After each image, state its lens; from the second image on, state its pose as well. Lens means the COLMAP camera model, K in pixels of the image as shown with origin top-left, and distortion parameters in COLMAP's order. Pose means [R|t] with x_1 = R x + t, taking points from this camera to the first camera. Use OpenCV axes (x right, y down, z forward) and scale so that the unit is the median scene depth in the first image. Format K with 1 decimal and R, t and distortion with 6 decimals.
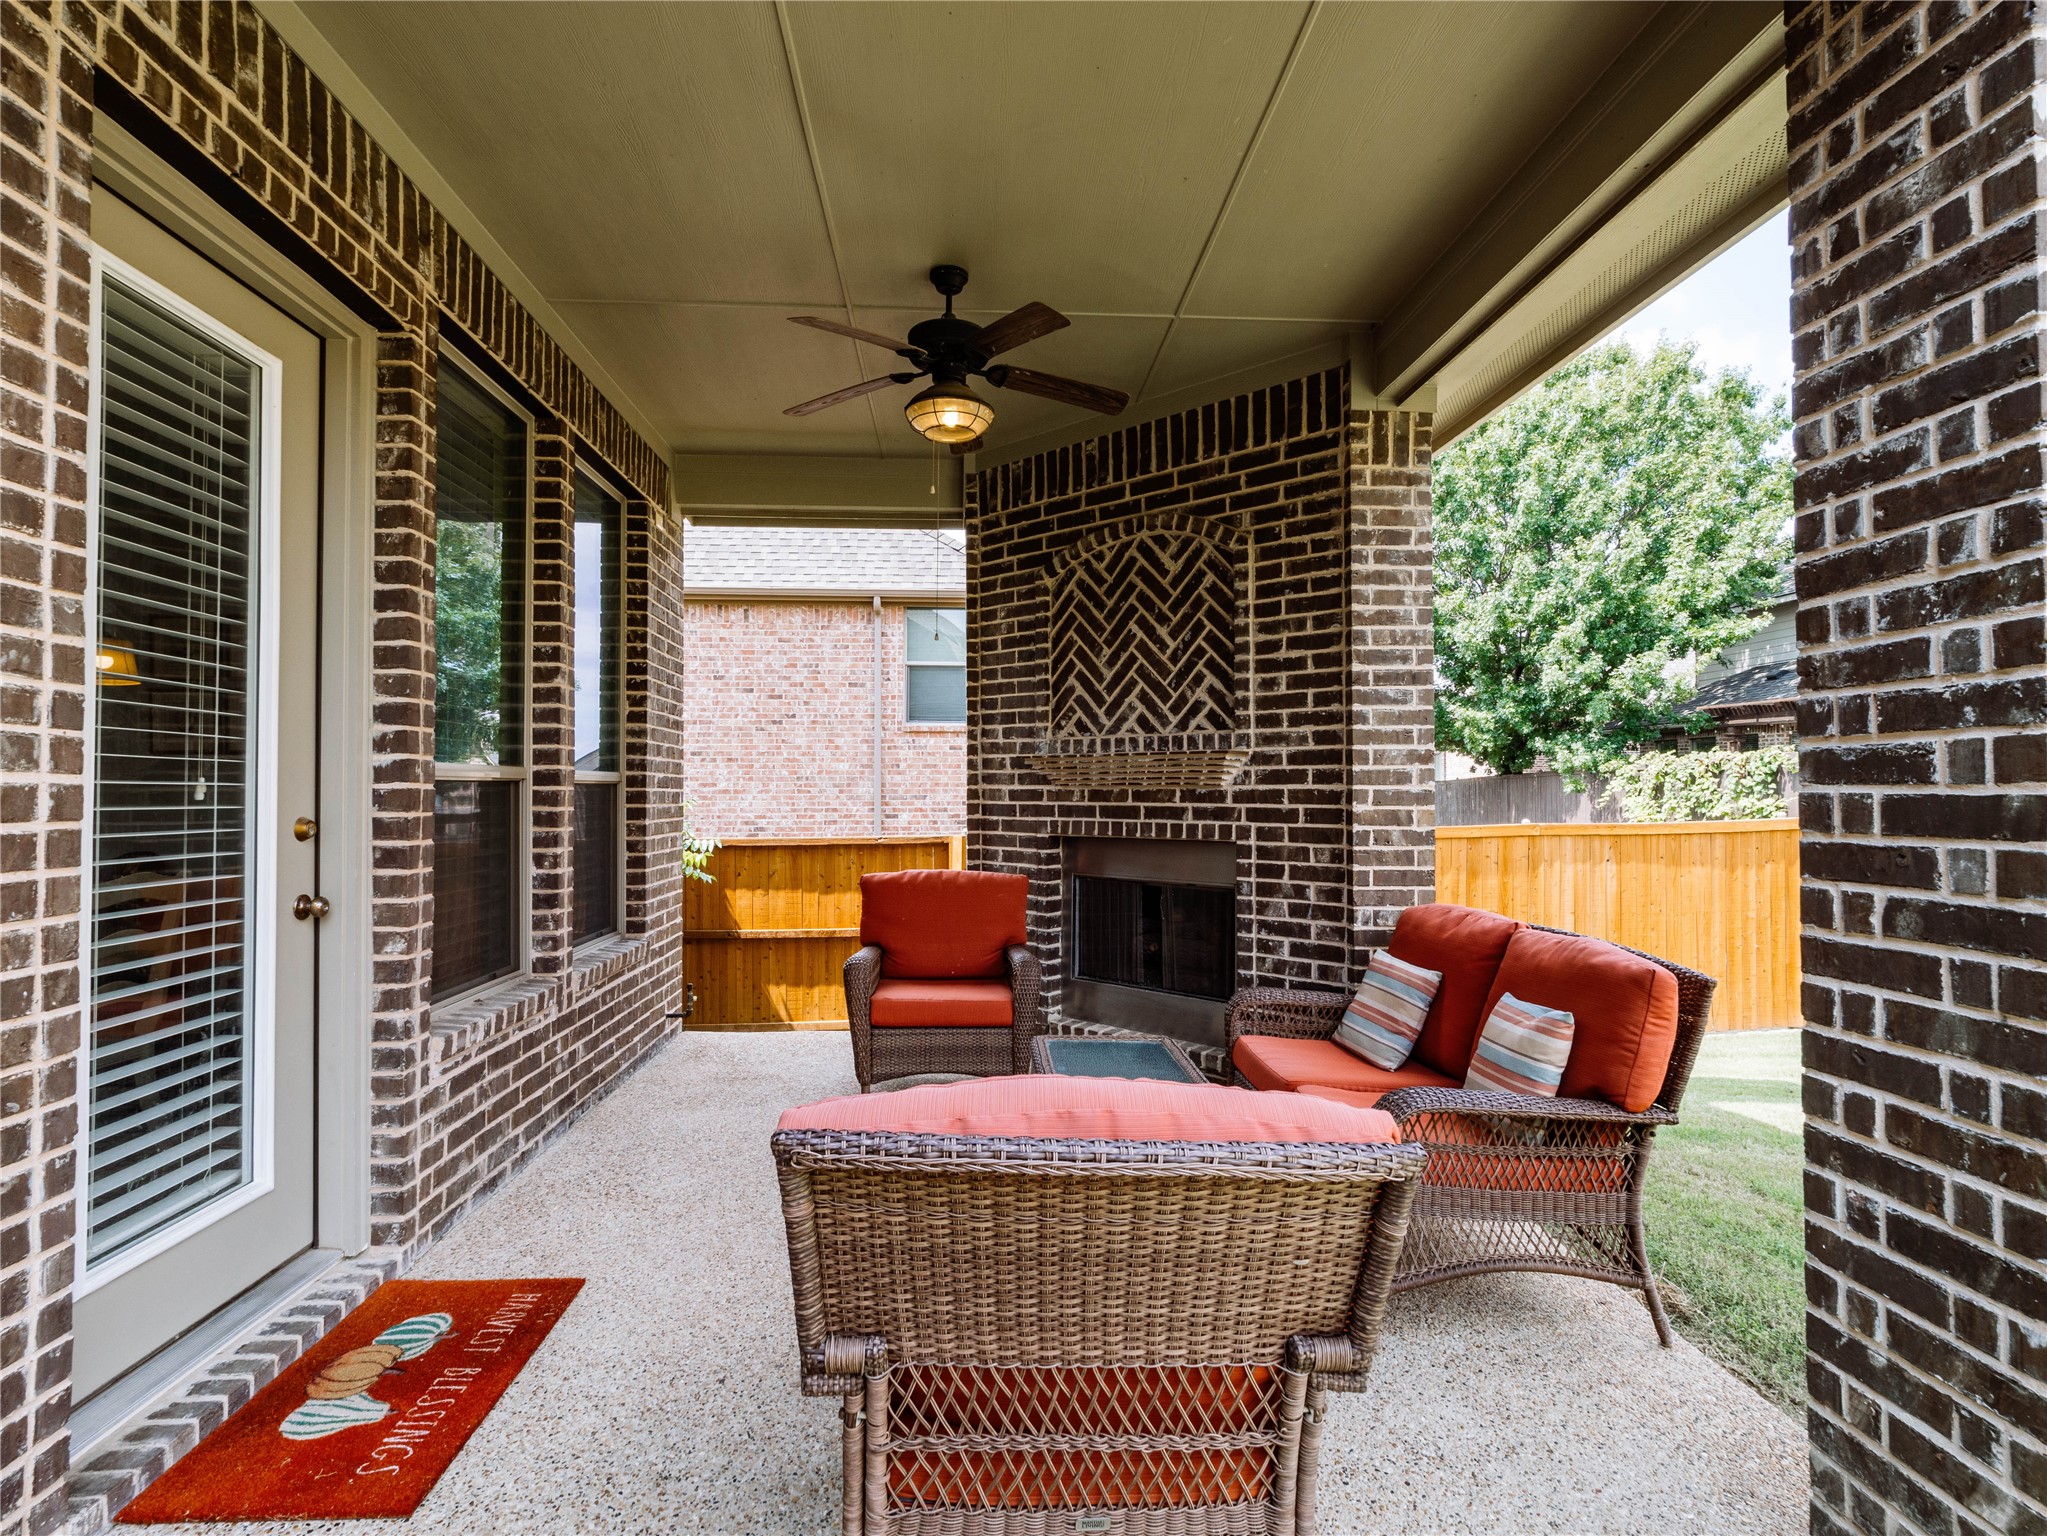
lens RADIAL K [[1144.3, 0, 1035.2], [0, 1144.3, 753.1], [0, 0, 1]] dist [-0.001157, -0.000252]
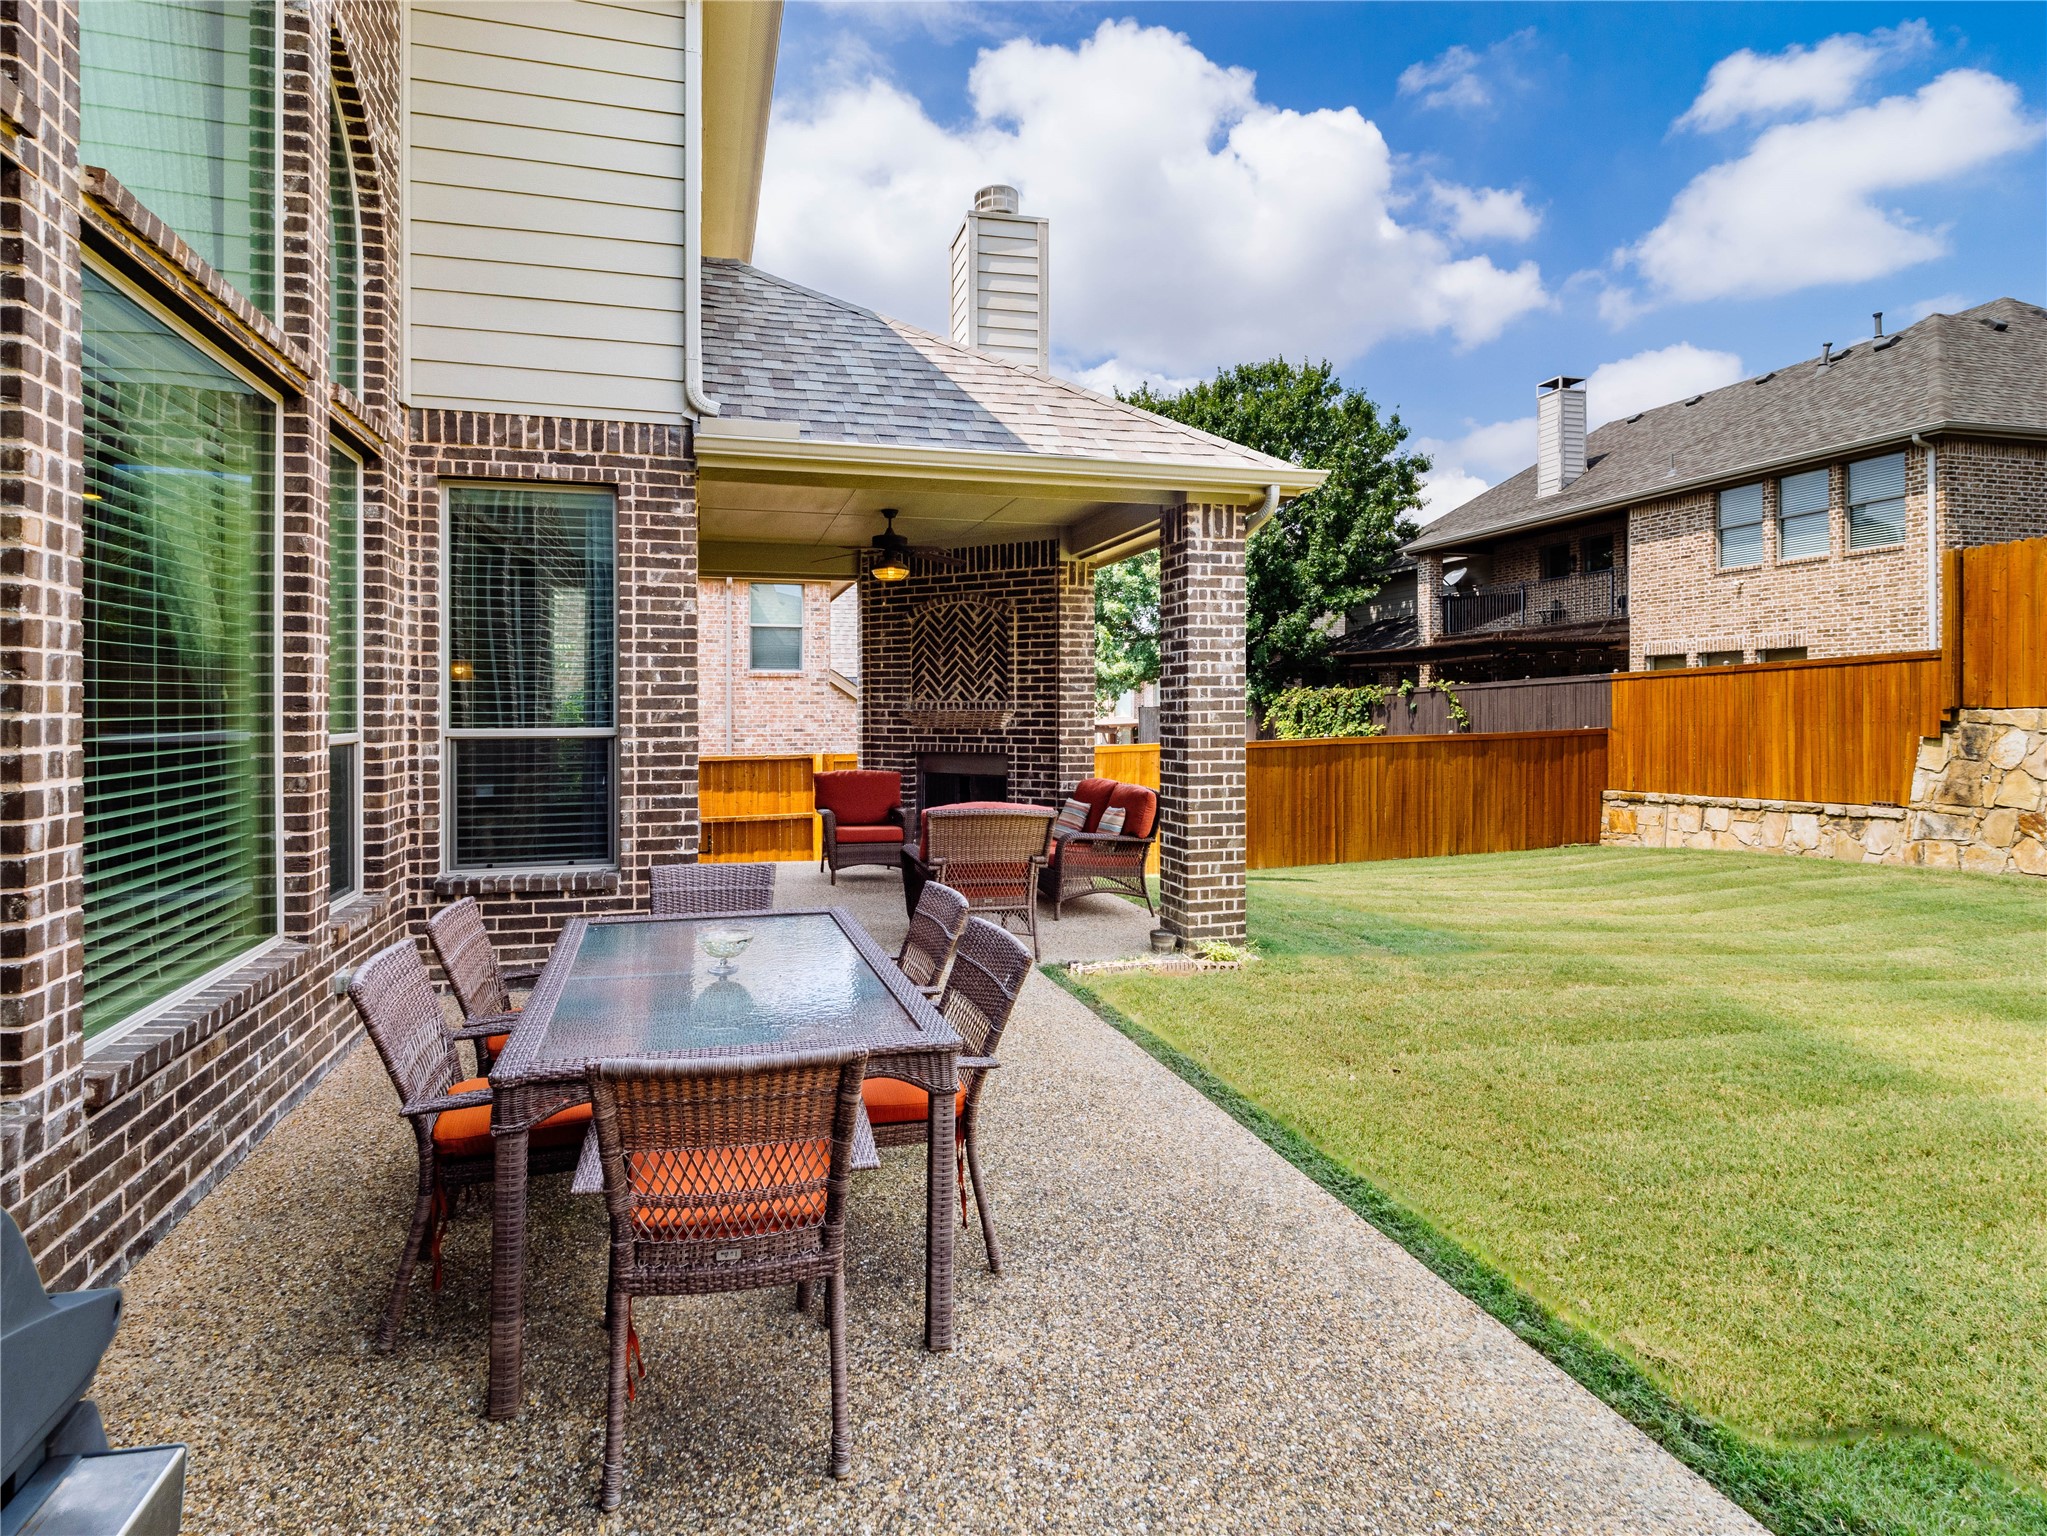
lens RADIAL K [[1144.3, 0, 1023.0], [0, 1144.3, 766.1], [0, 0, 1]] dist [-0.001157, -0.000252]
pose [[0.977764, -0.012277, 0.209351, -0.237323], [-0.004752, 0.996732, 0.080646, -0.069145], [-0.209656, -0.079847, 0.974509, -1.060320]]
